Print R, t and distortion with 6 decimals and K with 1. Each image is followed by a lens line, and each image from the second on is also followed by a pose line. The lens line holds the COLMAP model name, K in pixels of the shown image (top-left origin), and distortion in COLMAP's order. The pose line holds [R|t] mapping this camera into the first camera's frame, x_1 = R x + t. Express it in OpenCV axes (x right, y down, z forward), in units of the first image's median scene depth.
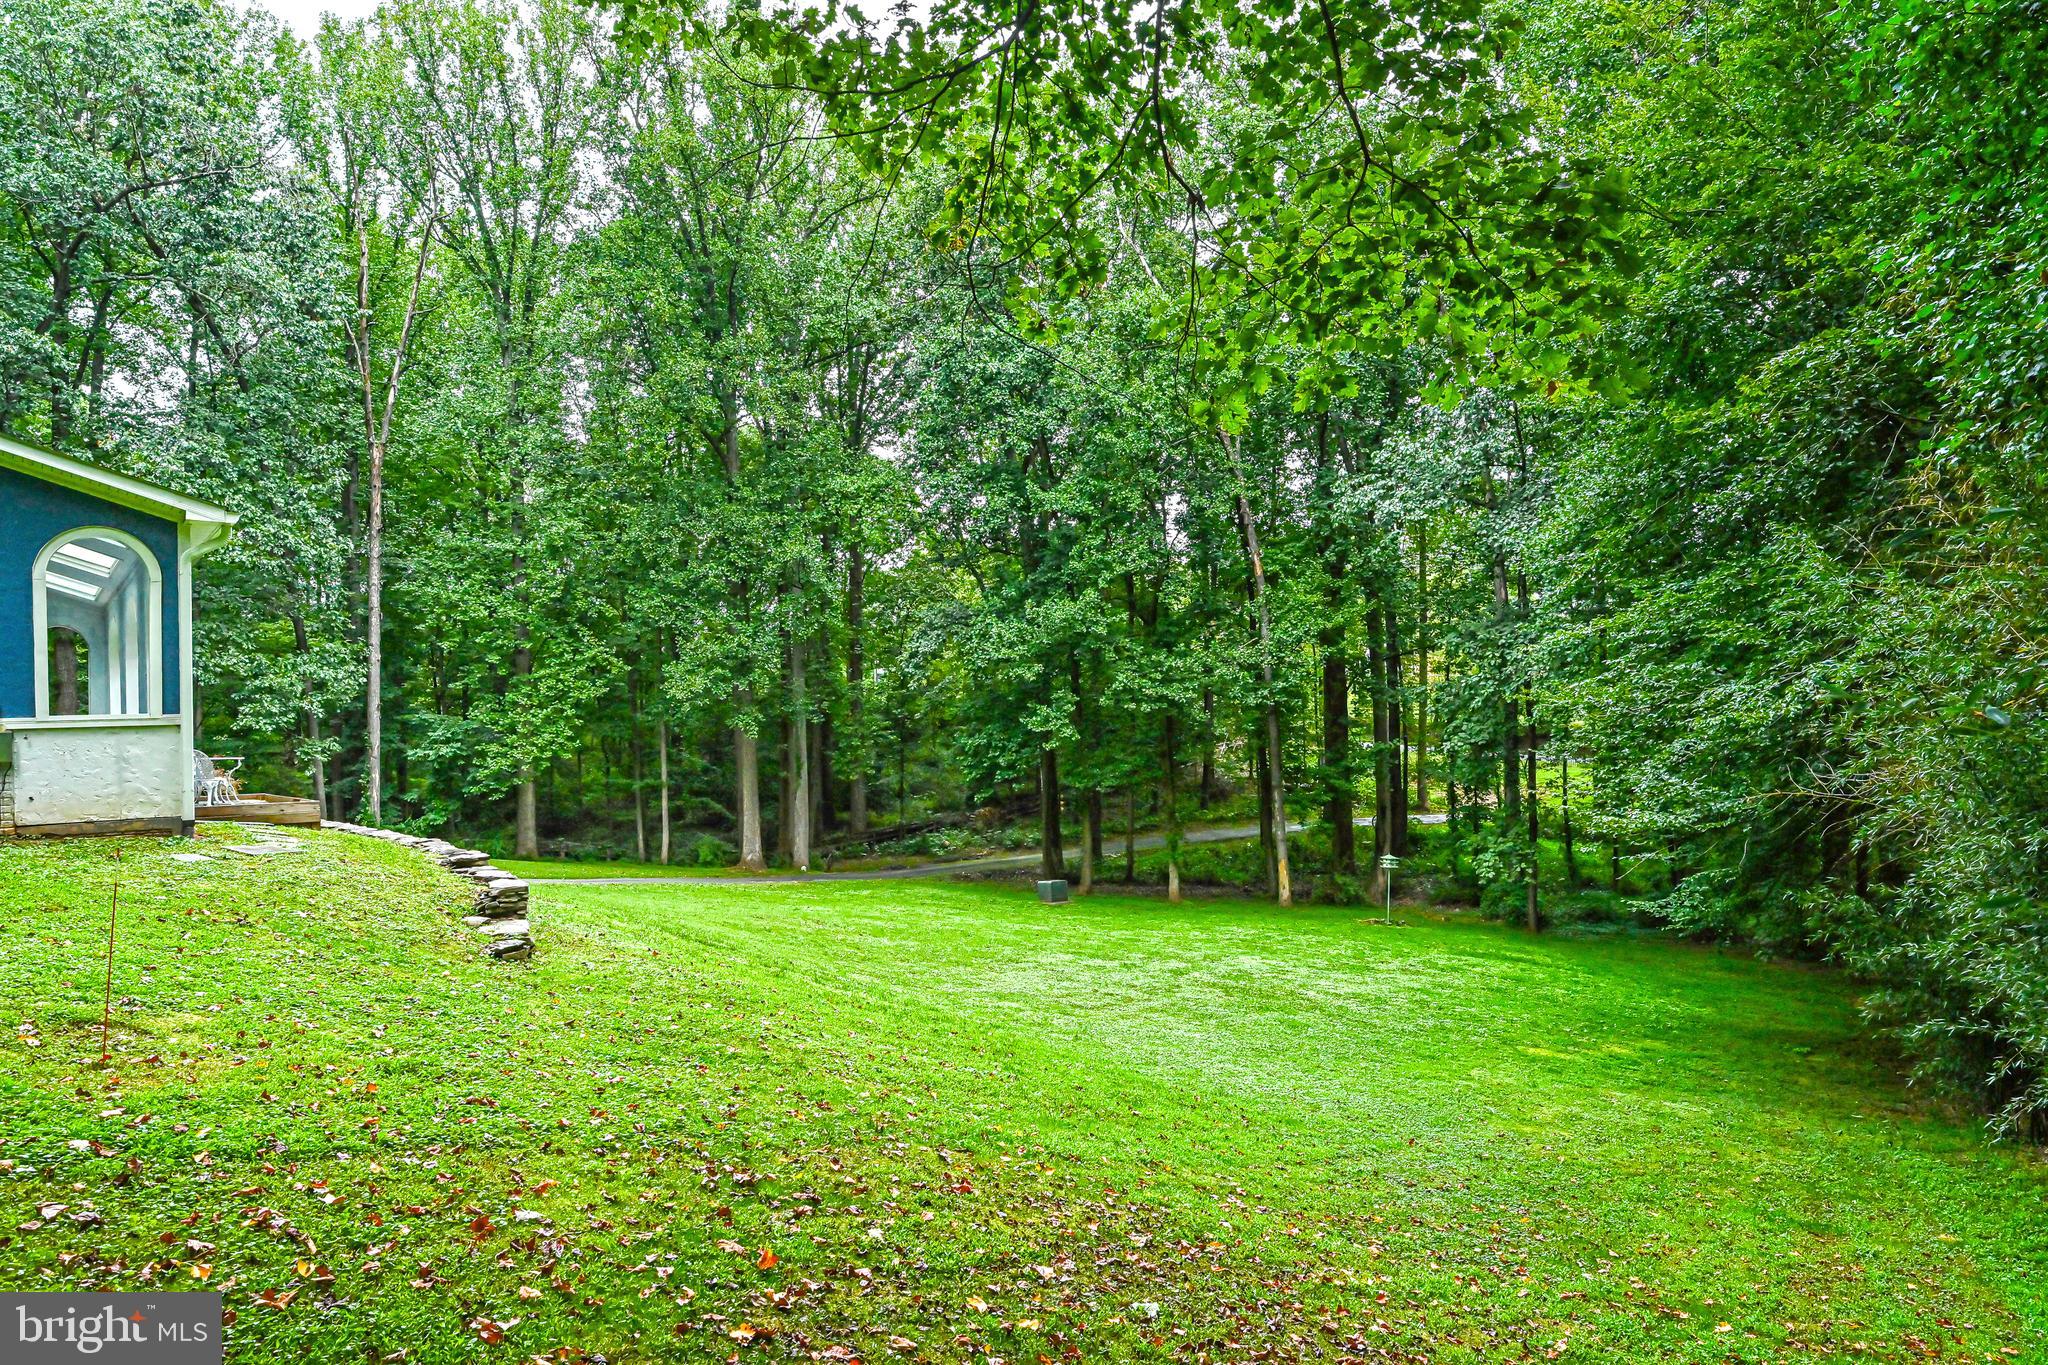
lens RADIAL K [[1304.3, 0, 1015.5], [0, 1304.3, 678.2], [0, 0, 1]] dist [0.002936, -0.001384]
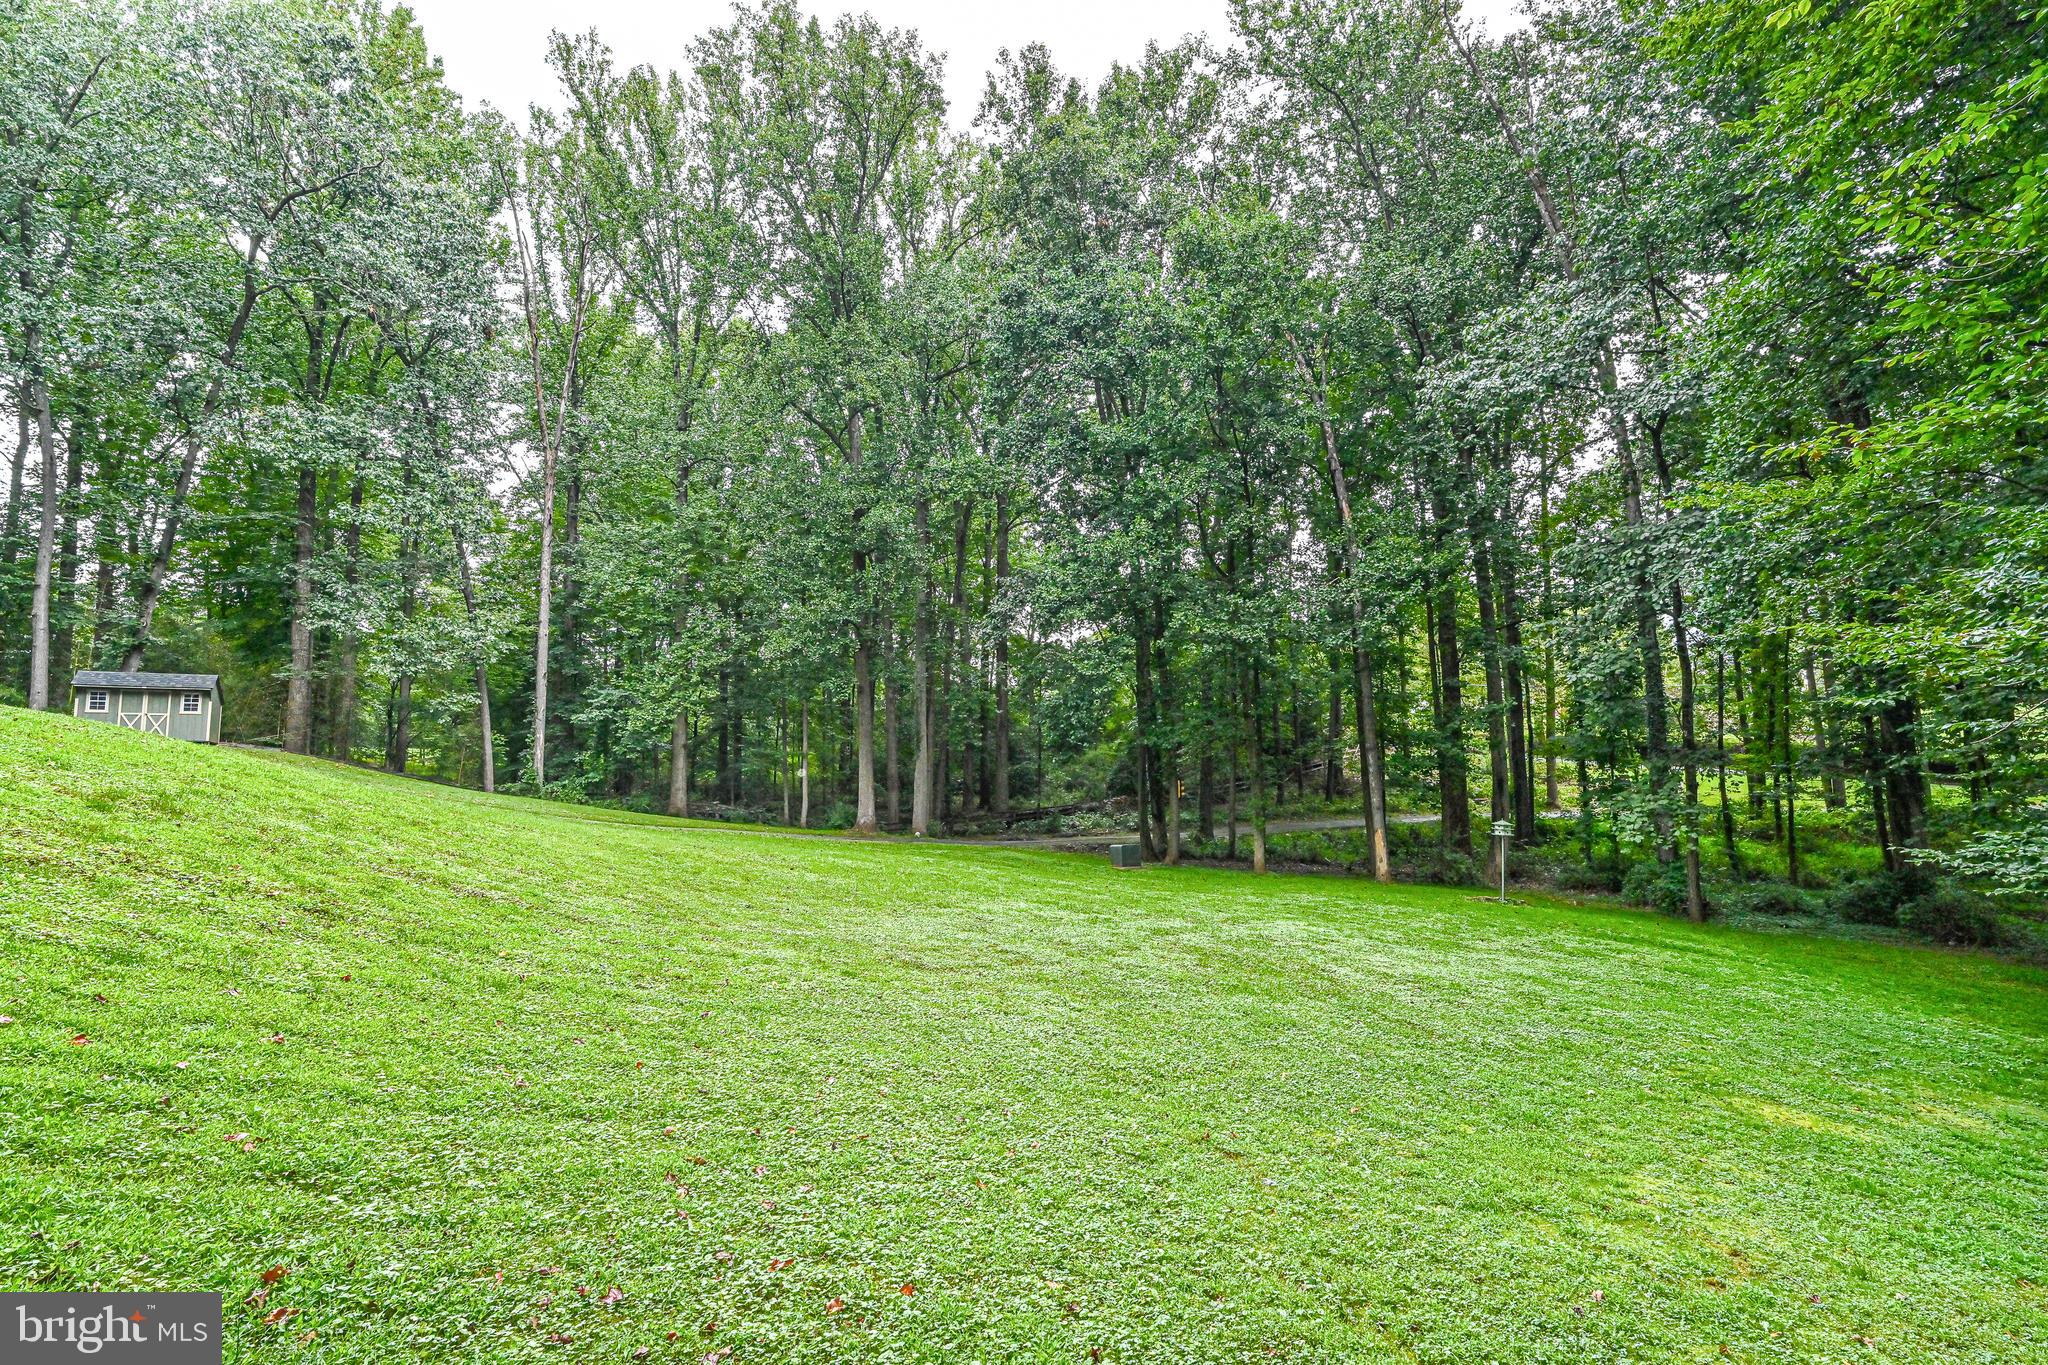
lens RADIAL K [[935.7, 0, 1031.1], [0, 935.7, 676.0], [0, 0, 1]] dist [0.000282, -0.000897]
pose [[0.978009, -0.005358, -0.208496, 0.099234], [-0.008783, 0.997725, -0.066837, 0.073804], [0.208380, 0.067198, 0.975737, 0.291715]]
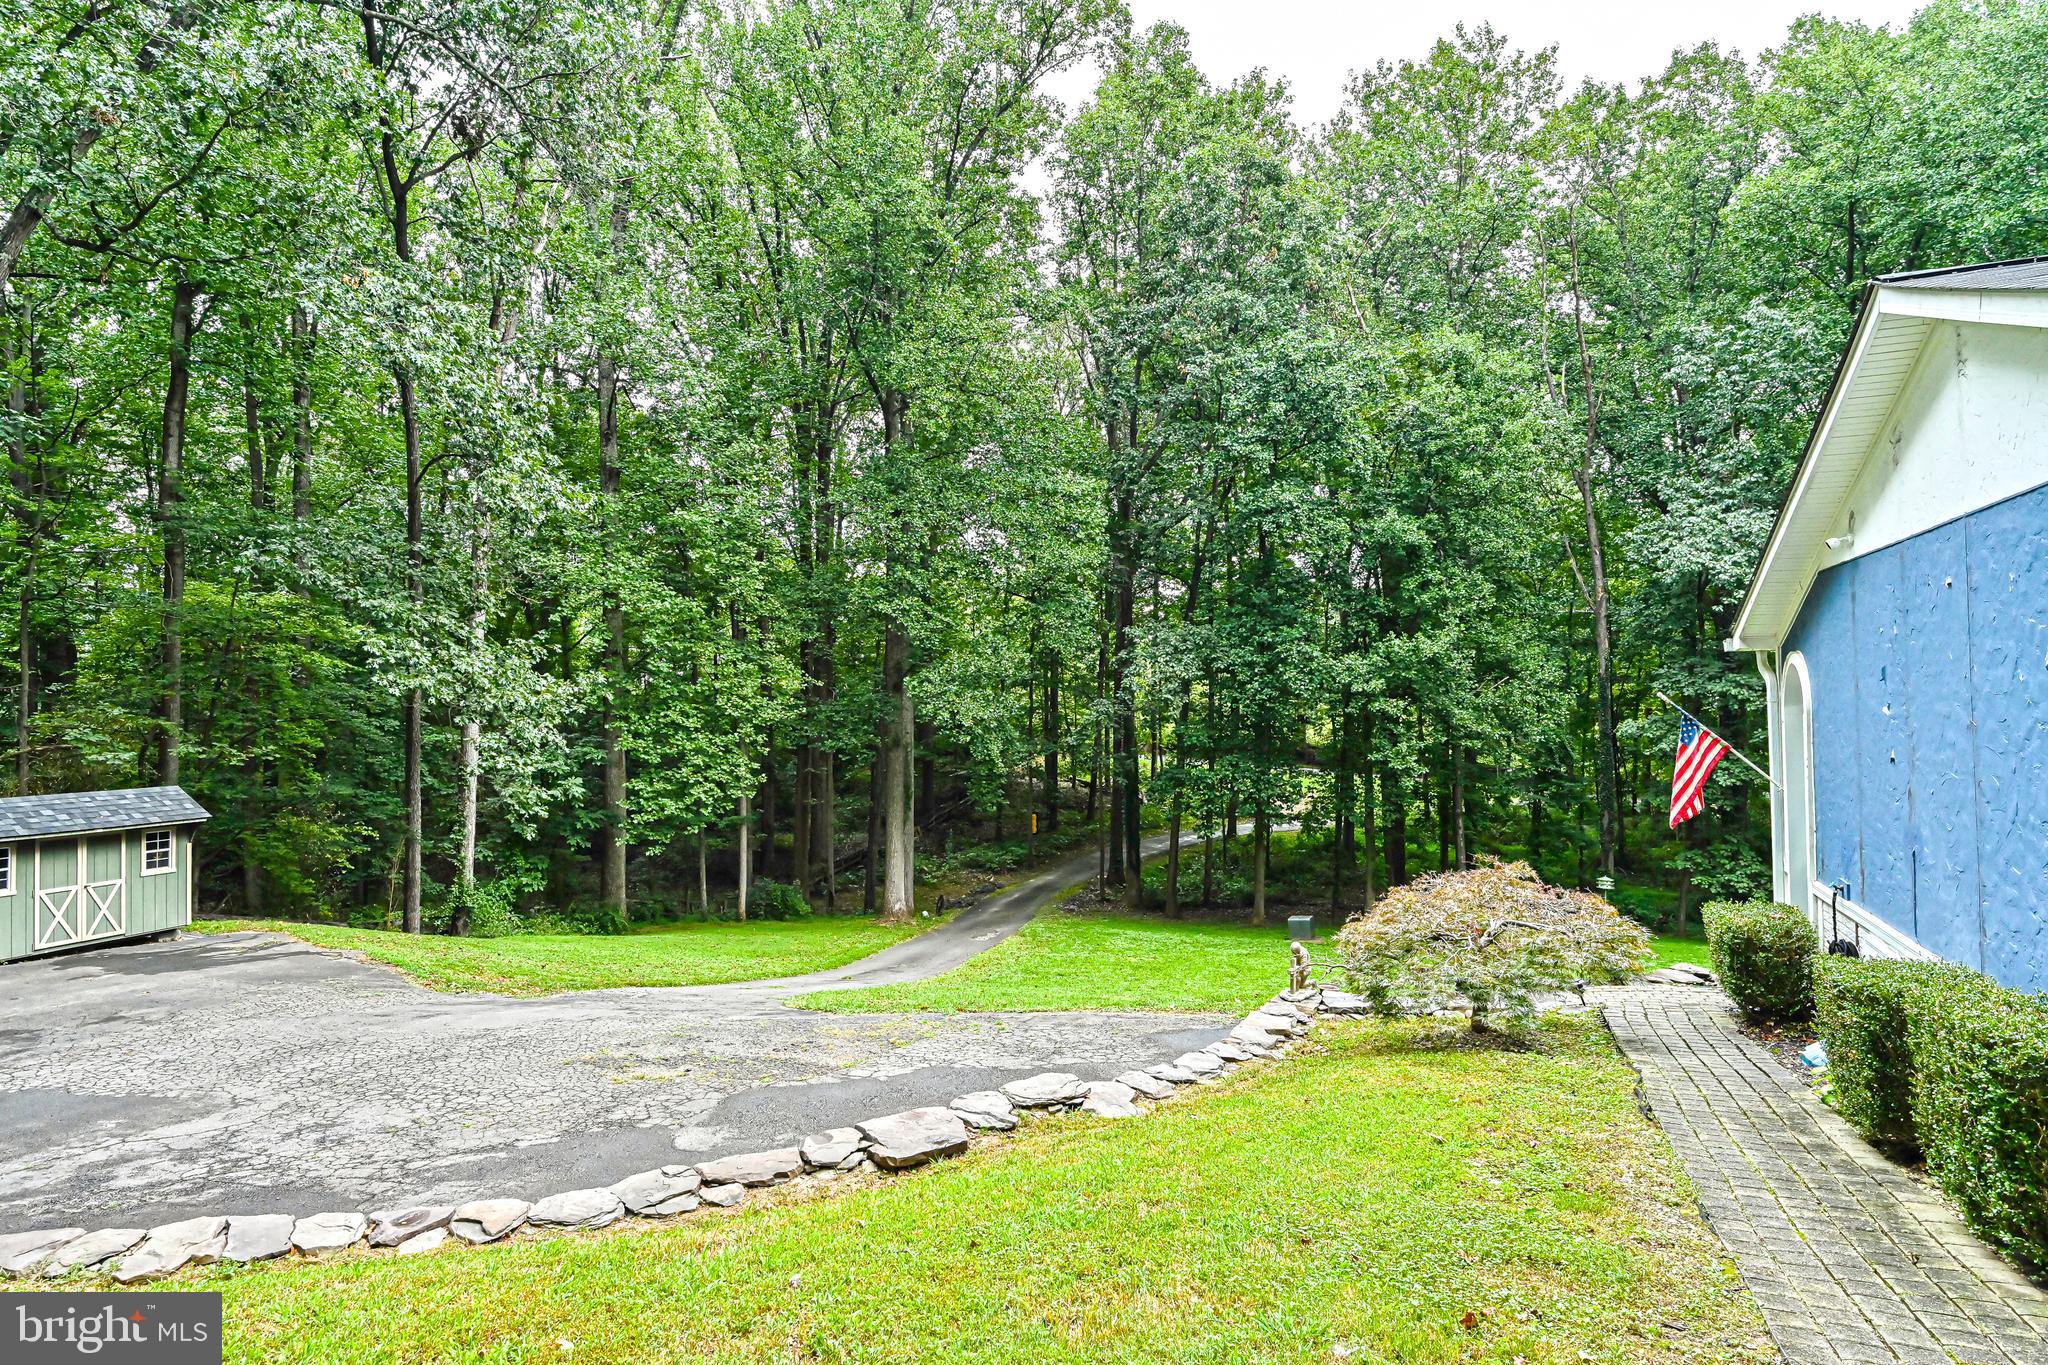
lens RADIAL K [[1151.0, 0, 1035.7], [0, 1151.0, 670.1], [0, 0, 1]] dist [-0.000525, 0.000099]
pose [[0.876185, 0.035267, 0.480683, -0.529109], [-0.031006, 0.999378, -0.016806, -0.007950], [-0.480977, -0.000179, 0.876733, 0.321749]]
